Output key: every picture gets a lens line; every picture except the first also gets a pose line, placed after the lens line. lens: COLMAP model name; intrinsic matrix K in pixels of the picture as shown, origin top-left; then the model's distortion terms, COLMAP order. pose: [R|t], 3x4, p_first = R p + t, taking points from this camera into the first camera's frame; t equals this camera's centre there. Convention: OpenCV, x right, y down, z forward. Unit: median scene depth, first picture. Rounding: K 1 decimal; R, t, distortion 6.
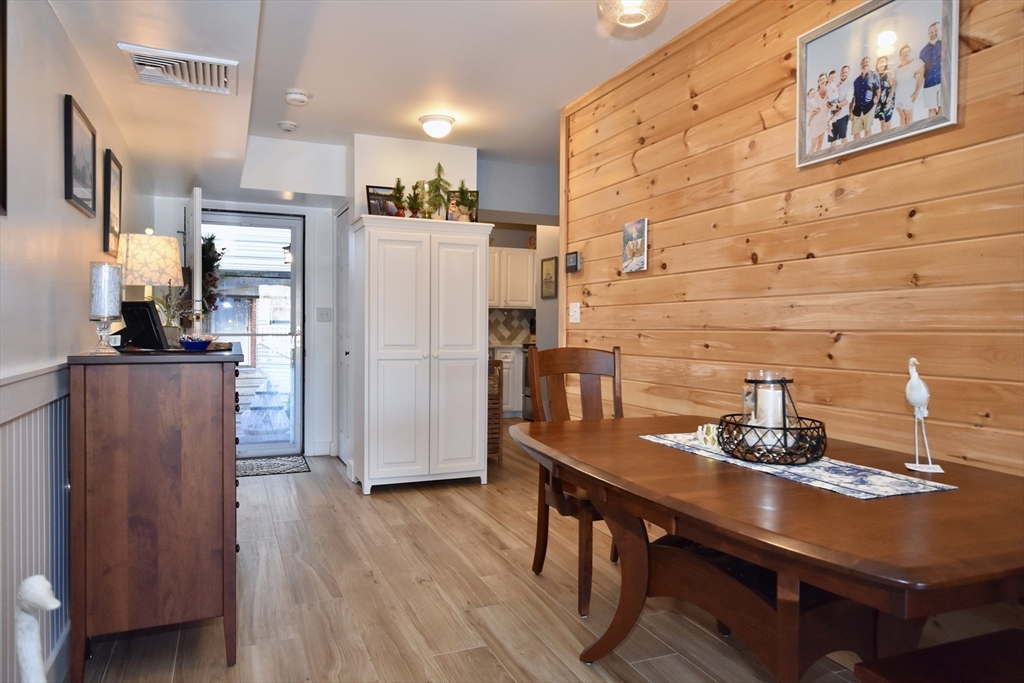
lens RADIAL K [[665.4, 0, 512.0], [0, 665.4, 341.5], [0, 0, 1]] dist [-0.002410, 0.001669]
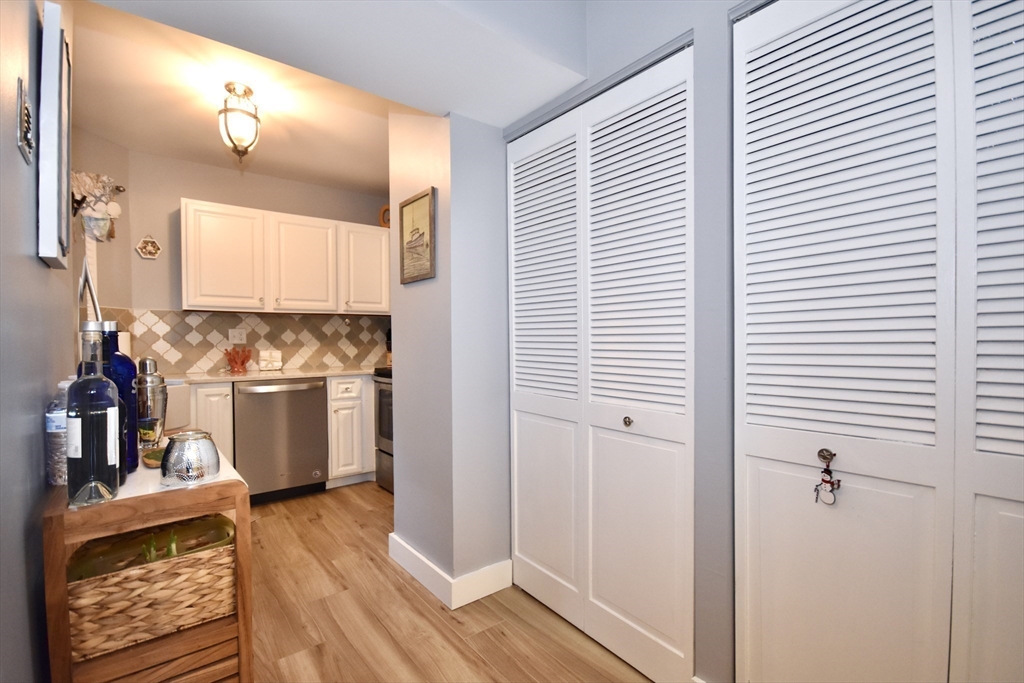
lens RADIAL K [[471.9, 0, 506.6], [0, 471.9, 345.8], [0, 0, 1]] dist [-0.002877, -0.000633]
pose [[0.966939, -0.021335, 0.254113, 0.049372], [0.023262, 0.999719, -0.004579, -0.026144], [-0.253944, 0.010339, 0.967164, 1.072335]]
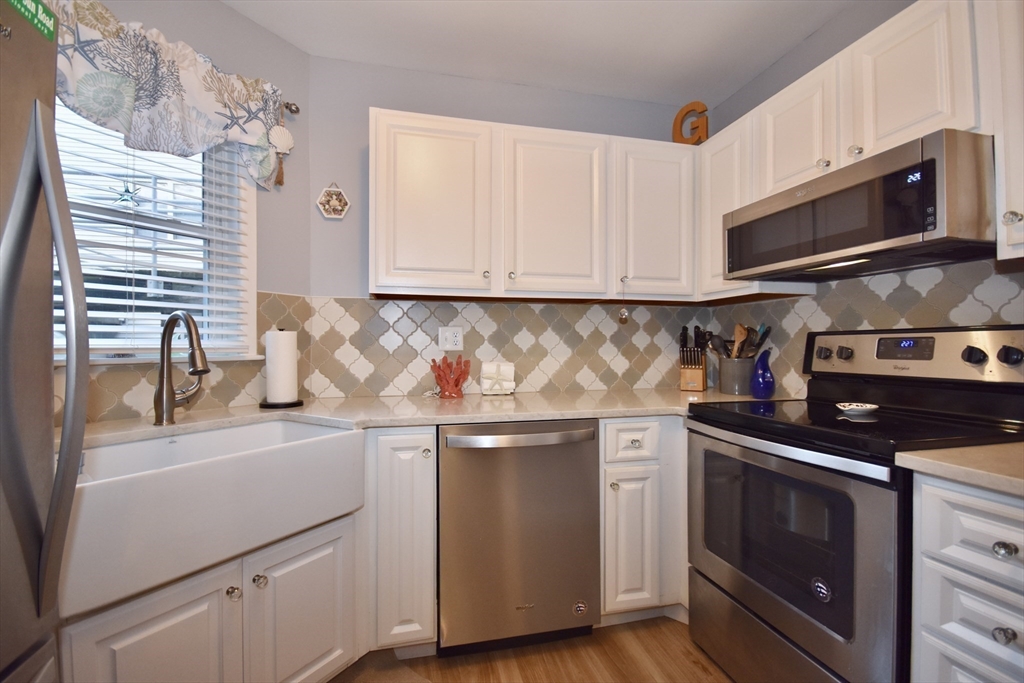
lens RADIAL K [[471.9, 0, 506.6], [0, 471.9, 345.8], [0, 0, 1]] dist [-0.002877, -0.000633]
pose [[0.985518, -0.011451, -0.169184, -0.061663], [0.007606, 0.999698, -0.023362, -0.038521], [0.169401, 0.021737, 0.985308, 1.546725]]
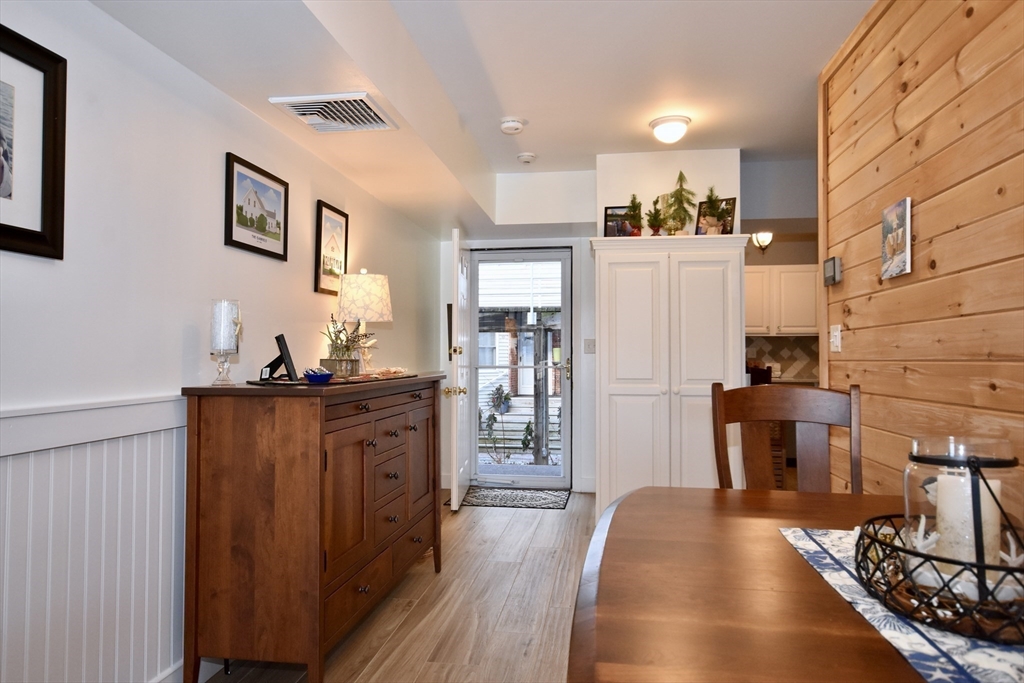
lens RADIAL K [[655.3, 0, 512.0], [0, 655.3, 341.5], [0, 0, 1]] dist [-0.000033, 0.020773]
pose [[0.852693, -0.019215, -0.522058, 0.165273], [-0.006049, 0.998893, -0.046645, -0.002820], [0.522377, 0.042932, 0.851633, 0.176871]]
